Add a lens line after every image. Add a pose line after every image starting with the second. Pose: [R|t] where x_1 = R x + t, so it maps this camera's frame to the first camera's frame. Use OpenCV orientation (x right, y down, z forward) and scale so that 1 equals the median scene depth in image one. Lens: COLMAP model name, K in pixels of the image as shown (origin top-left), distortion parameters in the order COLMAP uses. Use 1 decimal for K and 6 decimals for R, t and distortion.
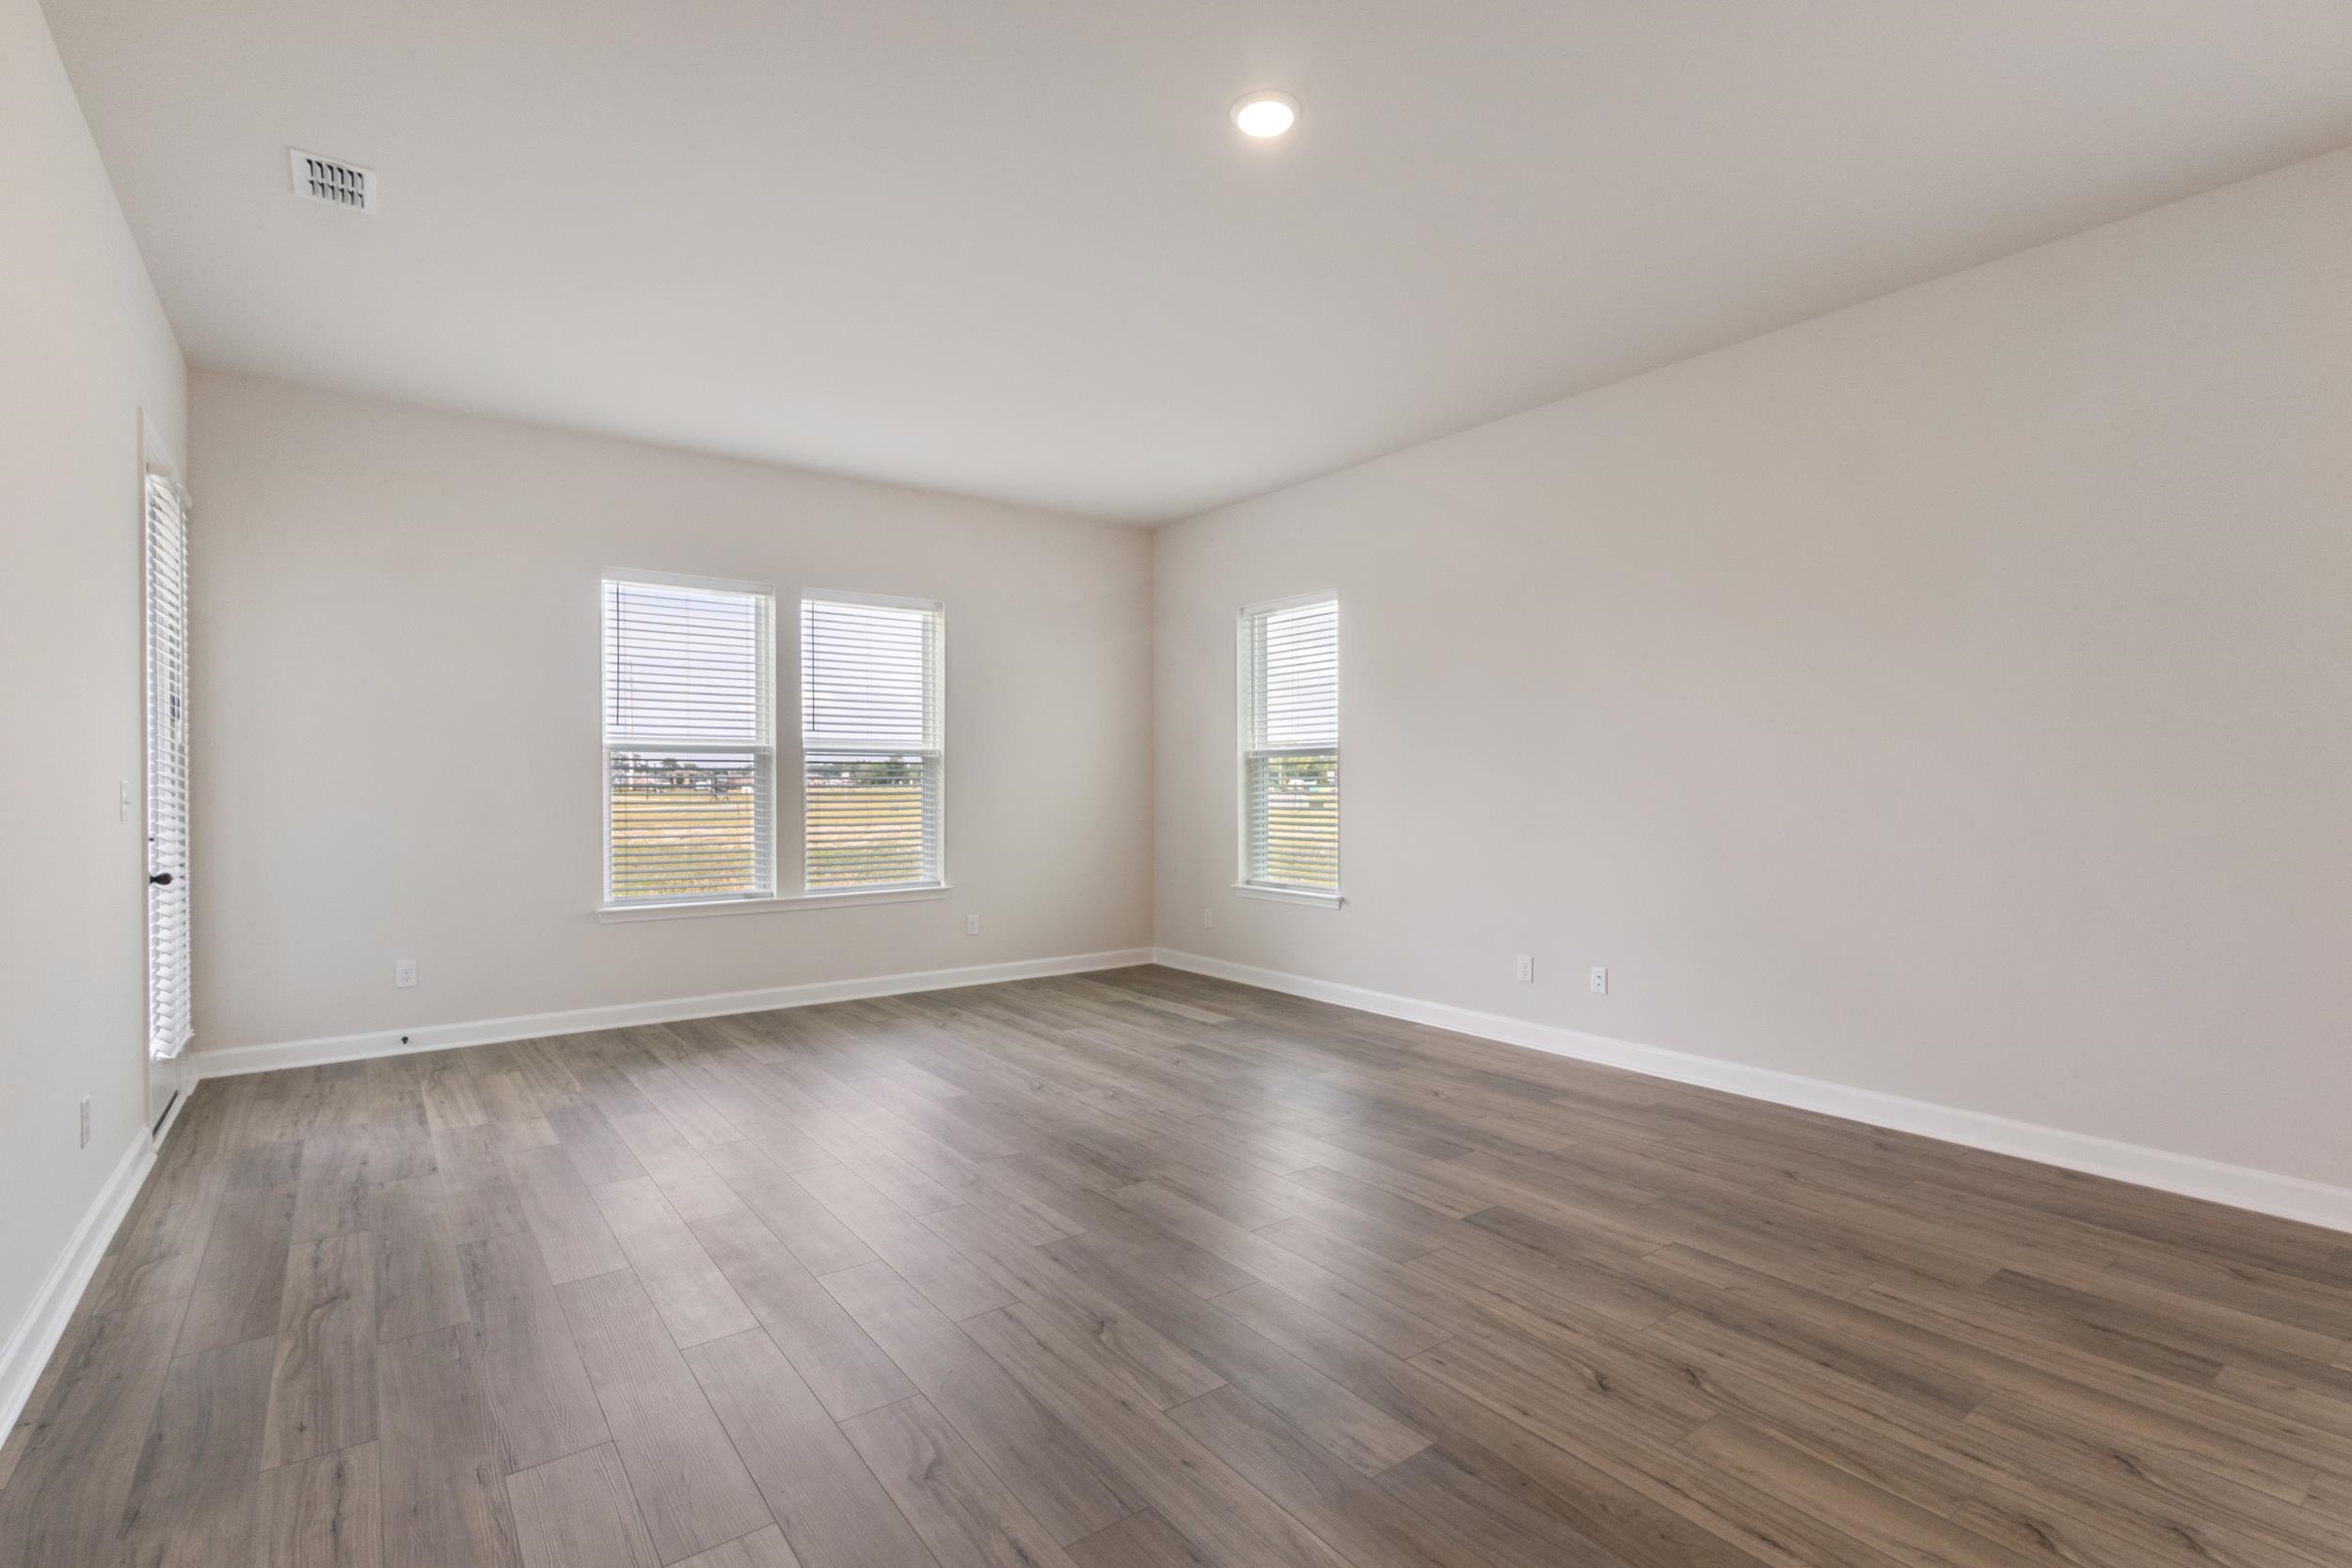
lens RADIAL K [[1084.5, 0, 1166.5], [0, 1084.5, 770.6], [0, 0, 1]] dist [0.004809, 0.000777]
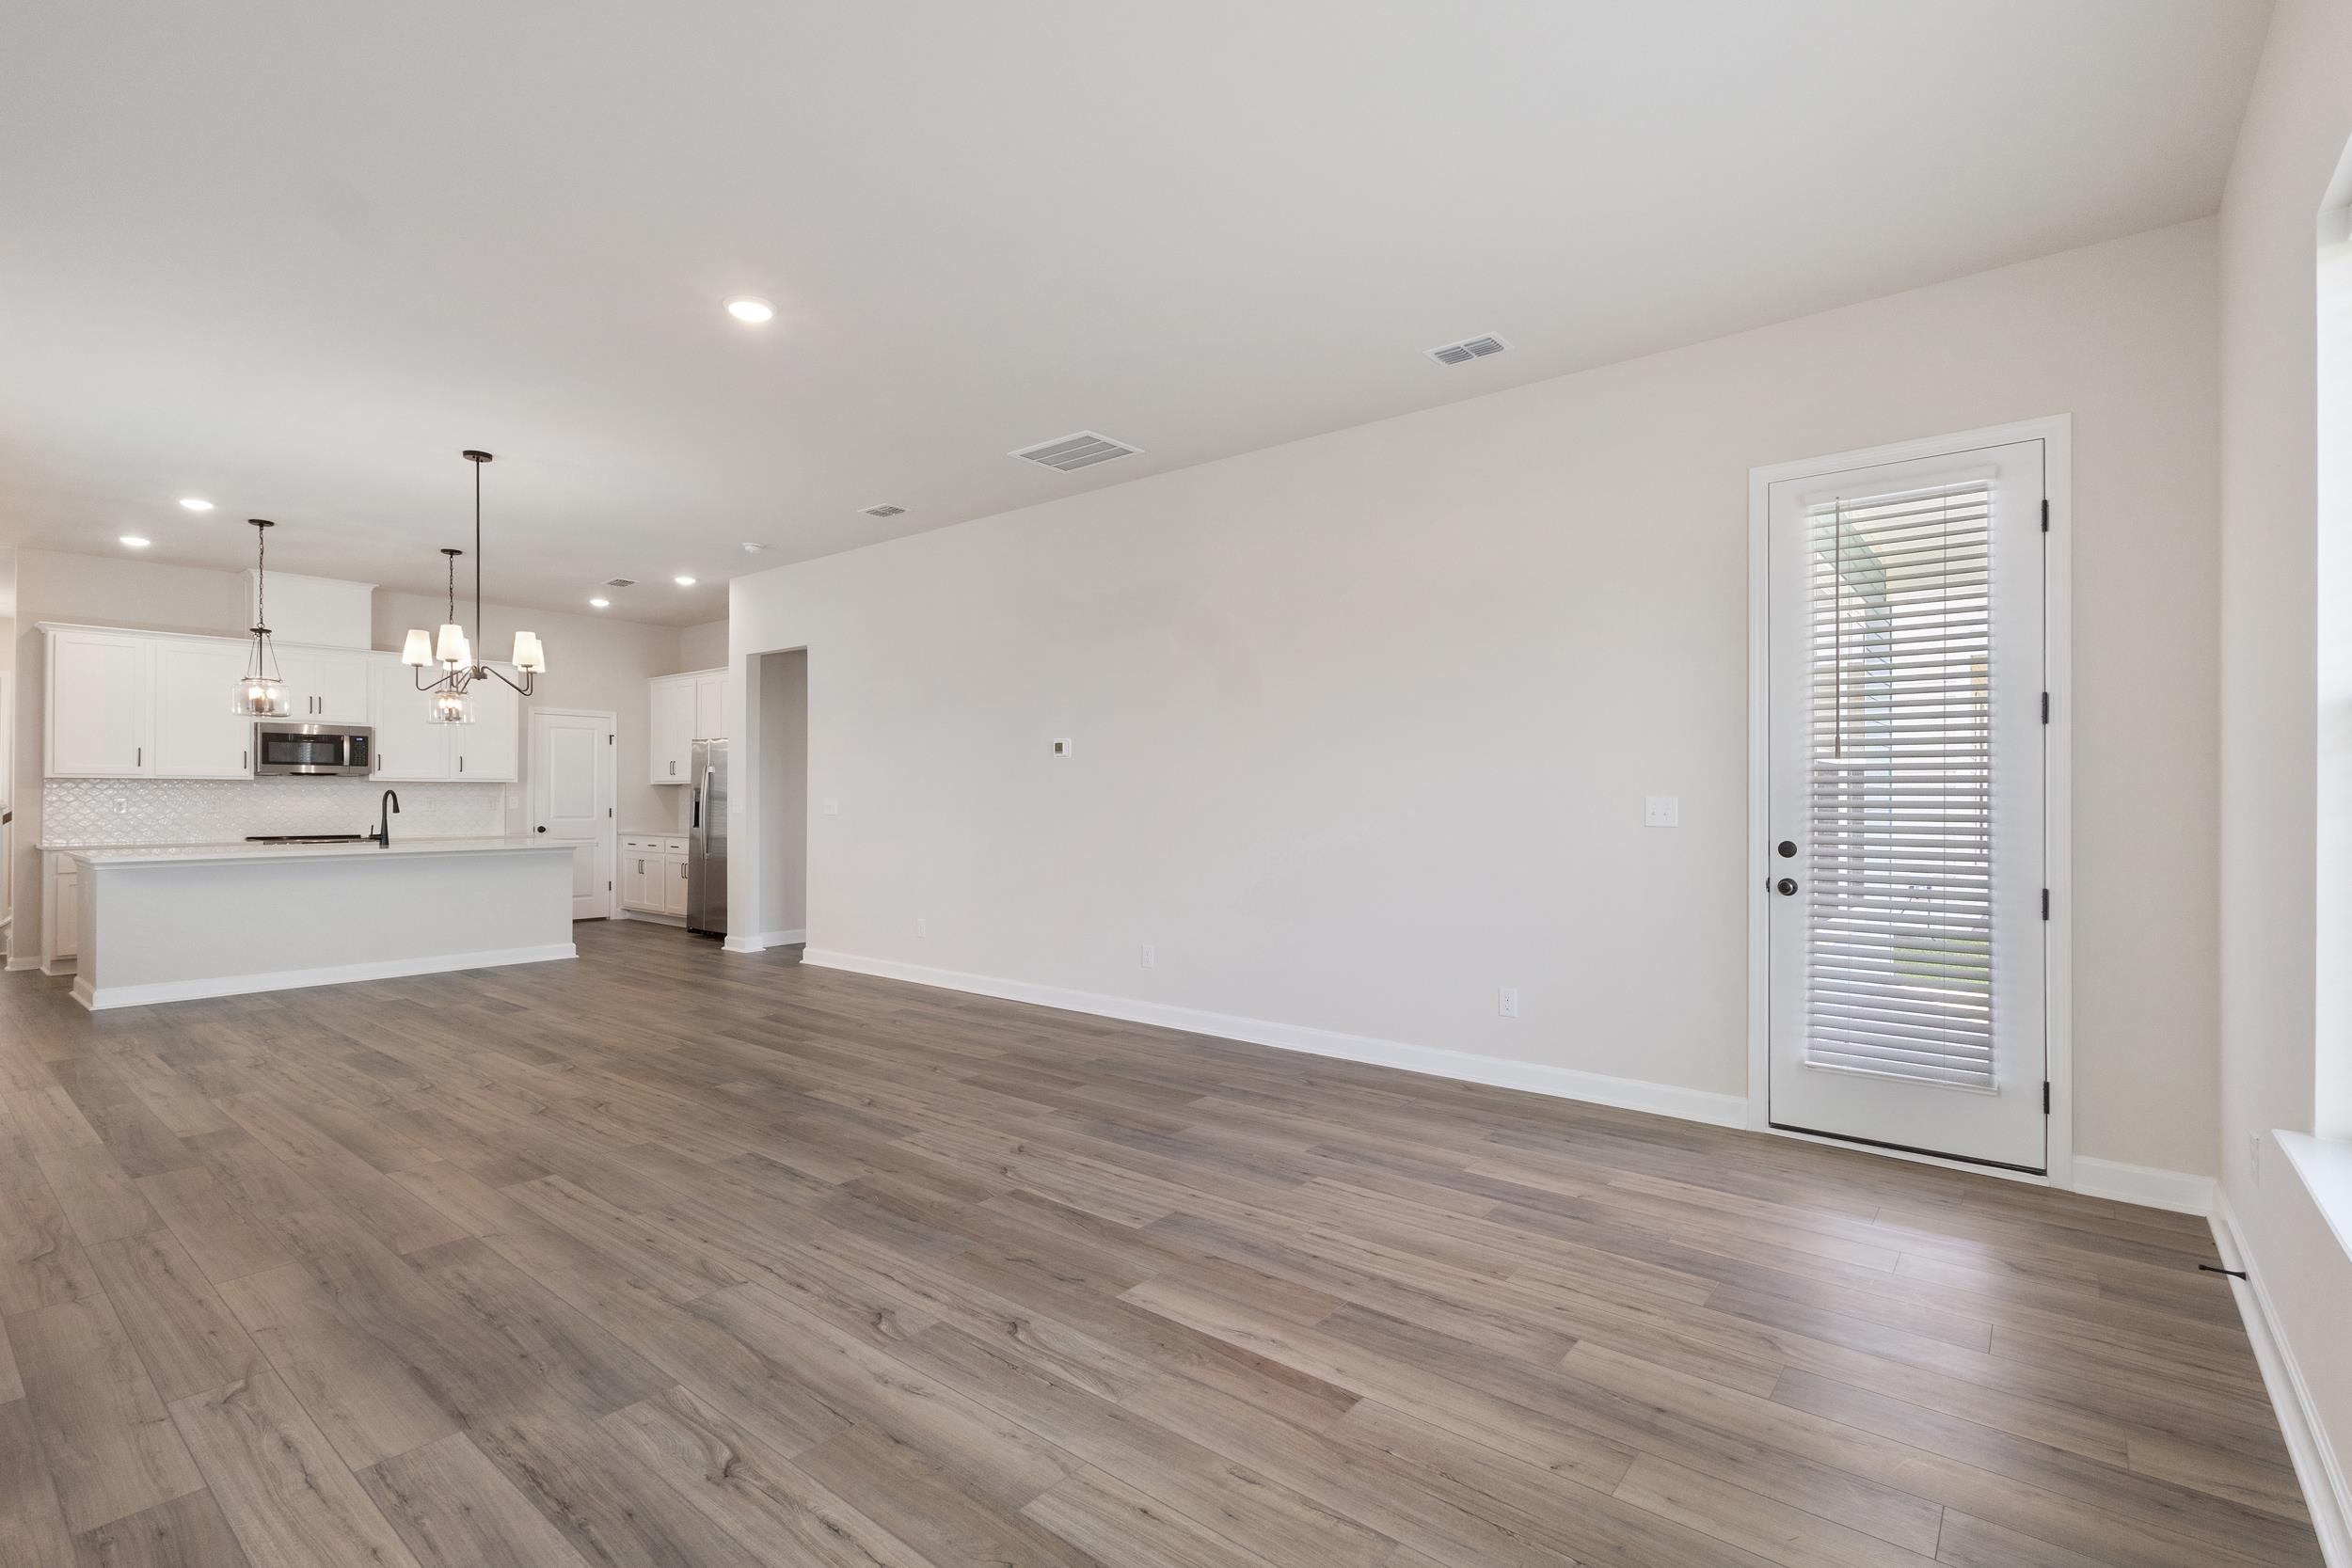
lens RADIAL K [[1084.5, 0, 1165.9], [0, 1084.5, 792.2], [0, 0, 1]] dist [0.004809, 0.000777]
pose [[-0.970586, -0.003506, -0.240731, -0.076985], [0.000562, 0.999858, -0.016828, 0.025430], [0.240756, -0.016468, -0.970446, 2.180097]]
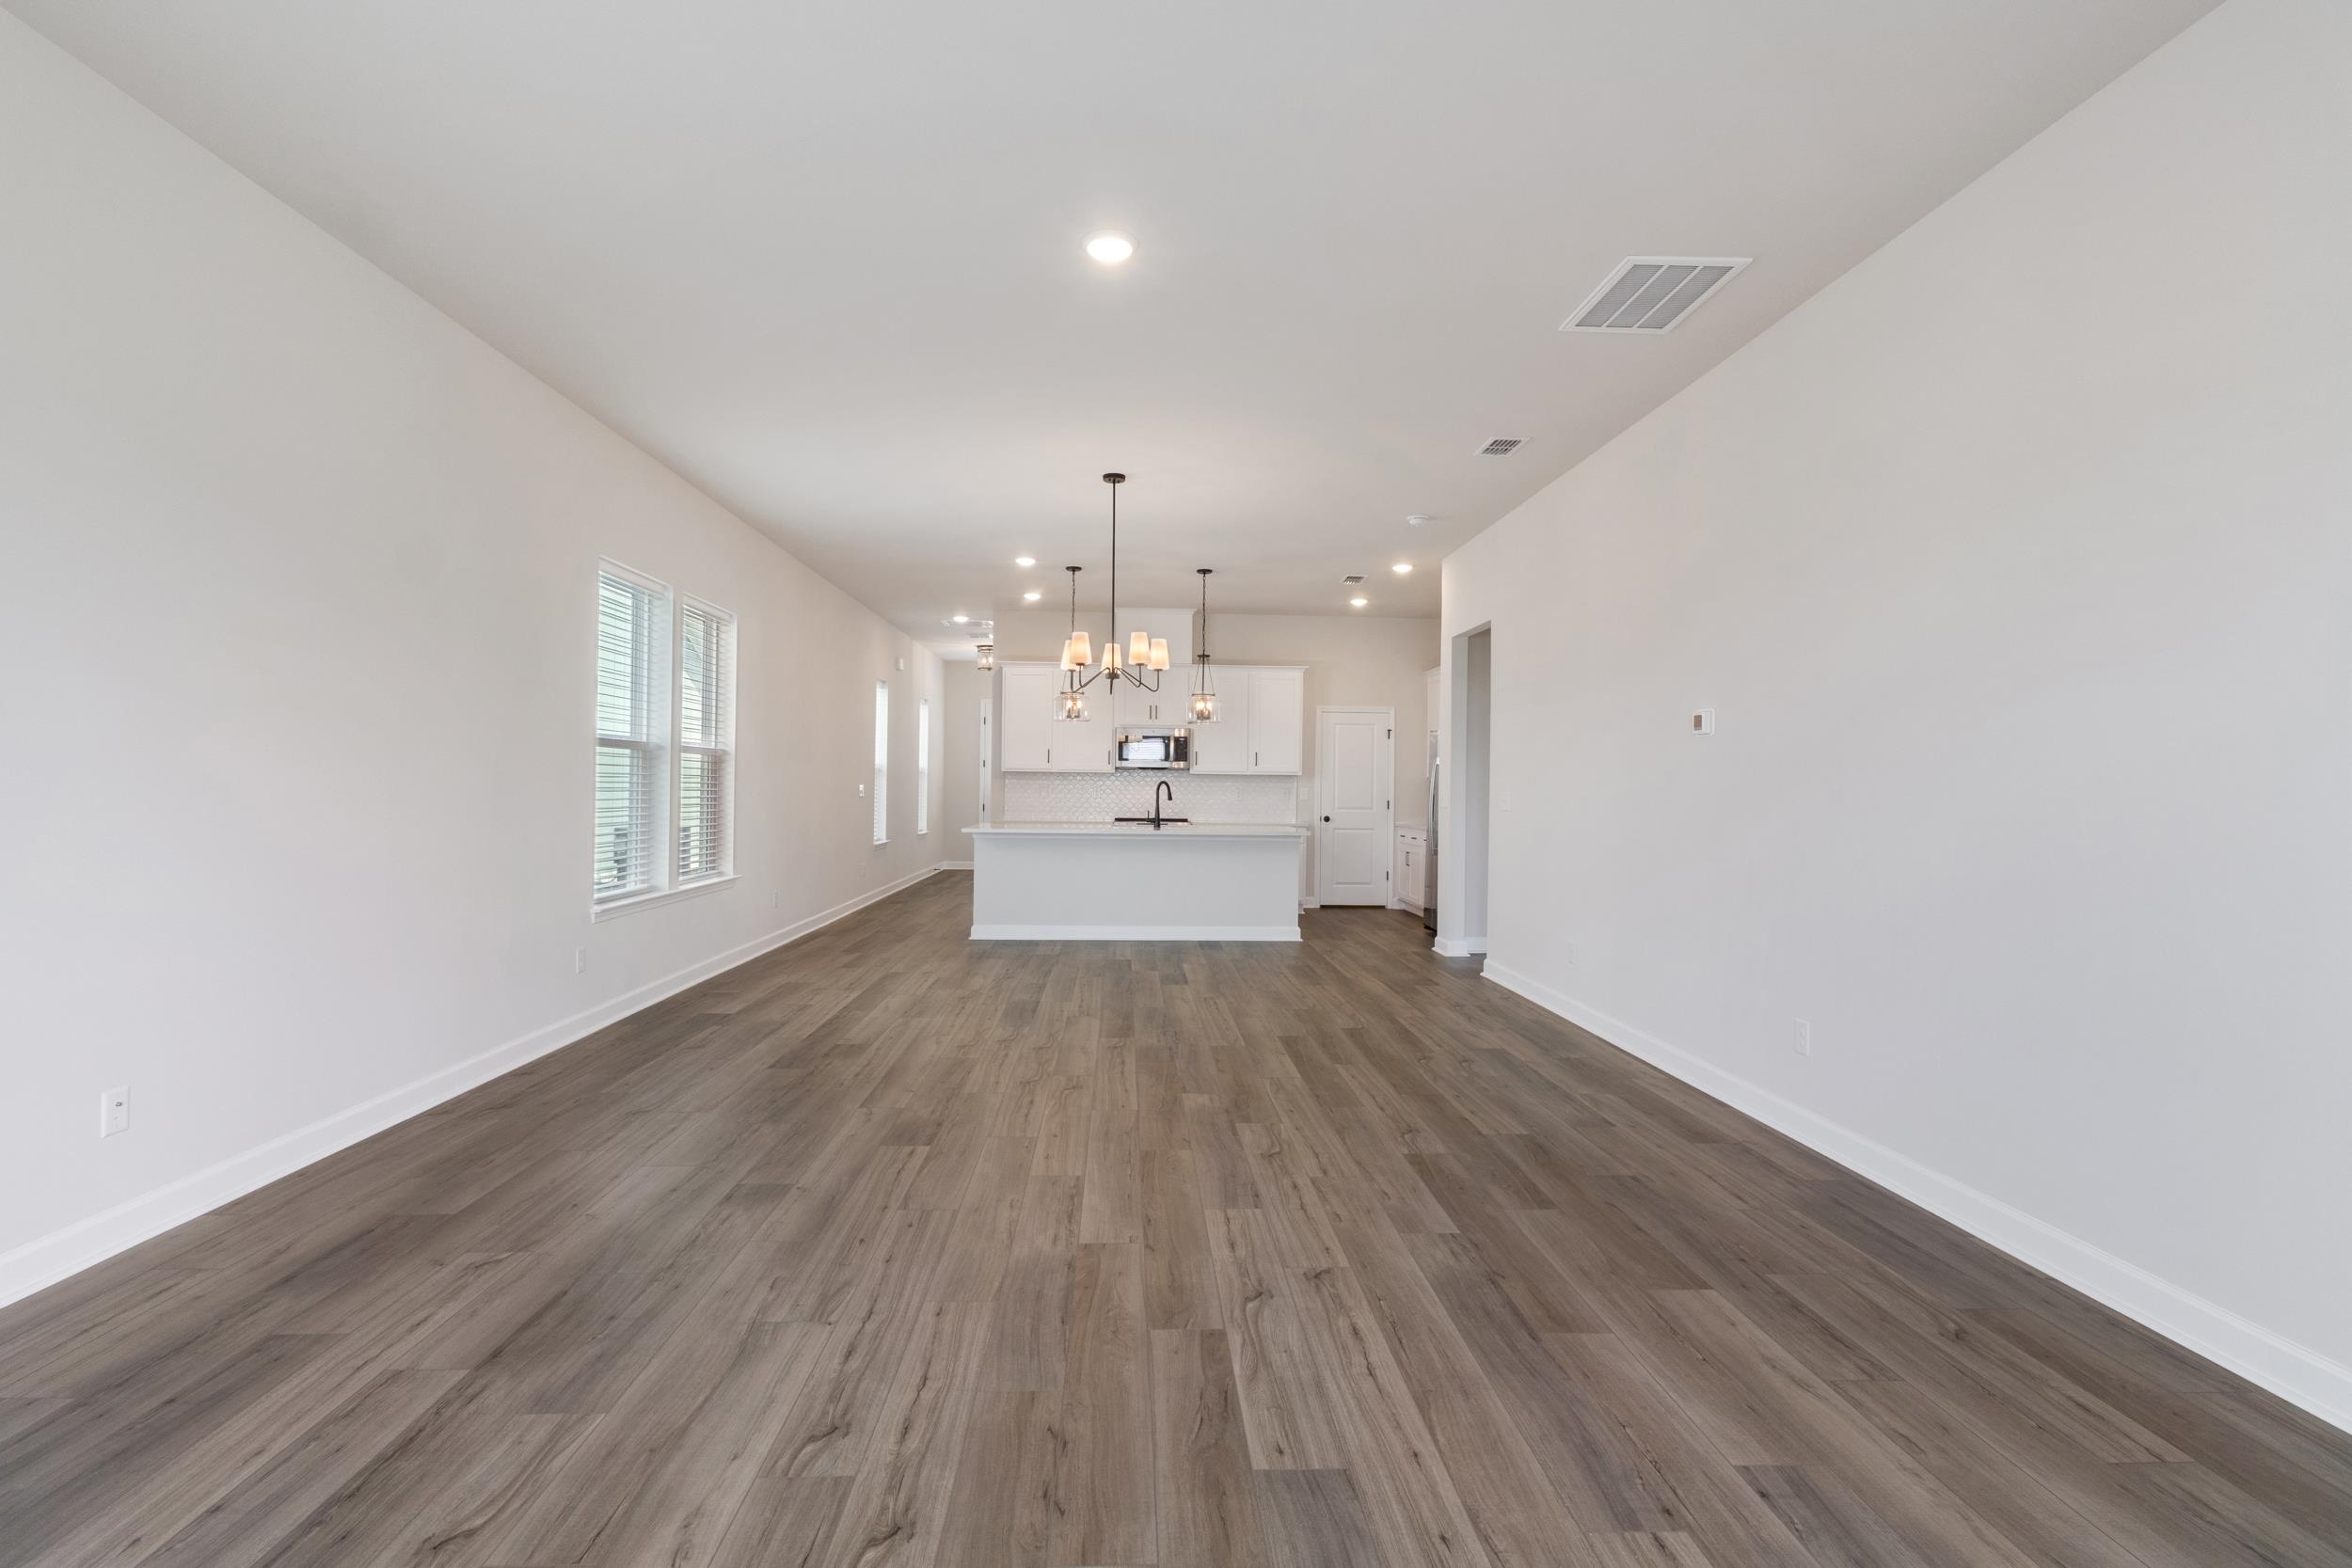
lens RADIAL K [[1084.5, 0, 1169.3], [0, 1084.5, 774.1], [0, 0, 1]] dist [0.004809, 0.000777]
pose [[-0.826363, -0.003852, 0.563124, -0.589612], [-0.019976, 0.999548, -0.022477, 0.024892], [-0.562783, -0.029823, -0.826066, 1.766099]]
